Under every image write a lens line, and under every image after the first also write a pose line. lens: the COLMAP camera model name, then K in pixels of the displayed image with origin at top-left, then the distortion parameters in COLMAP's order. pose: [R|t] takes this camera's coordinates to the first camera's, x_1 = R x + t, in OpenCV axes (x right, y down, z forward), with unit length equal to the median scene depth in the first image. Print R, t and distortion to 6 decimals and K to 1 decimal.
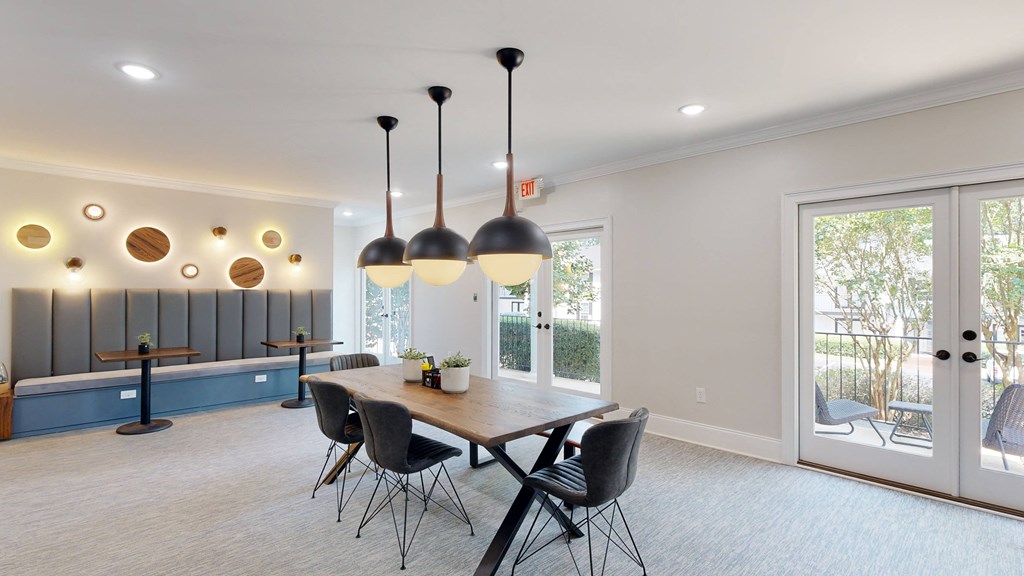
lens RADIAL K [[474.2, 0, 512.0], [0, 474.2, 288.0], [0, 0, 1]] dist [-0.000940, -0.000101]
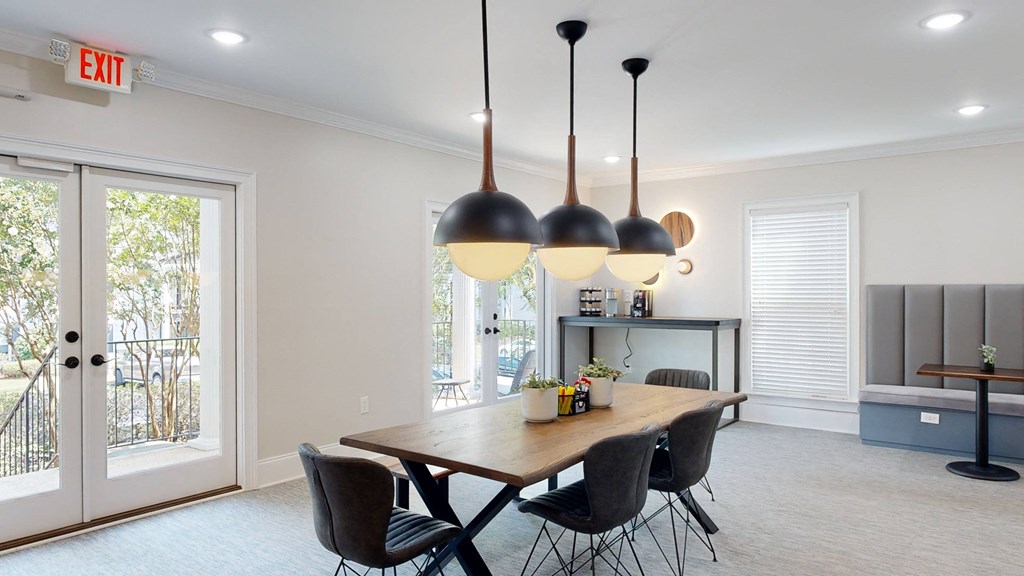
lens RADIAL K [[669.2, 0, 512.0], [0, 669.2, 288.0], [0, 0, 1]] dist [-0.000038, -0.000053]
pose [[-0.140420, 0.000049, 0.990092, -1.068574], [-0.009209, 0.999957, -0.001356, 0.007670], [-0.990049, -0.009308, -0.140413, 1.097722]]
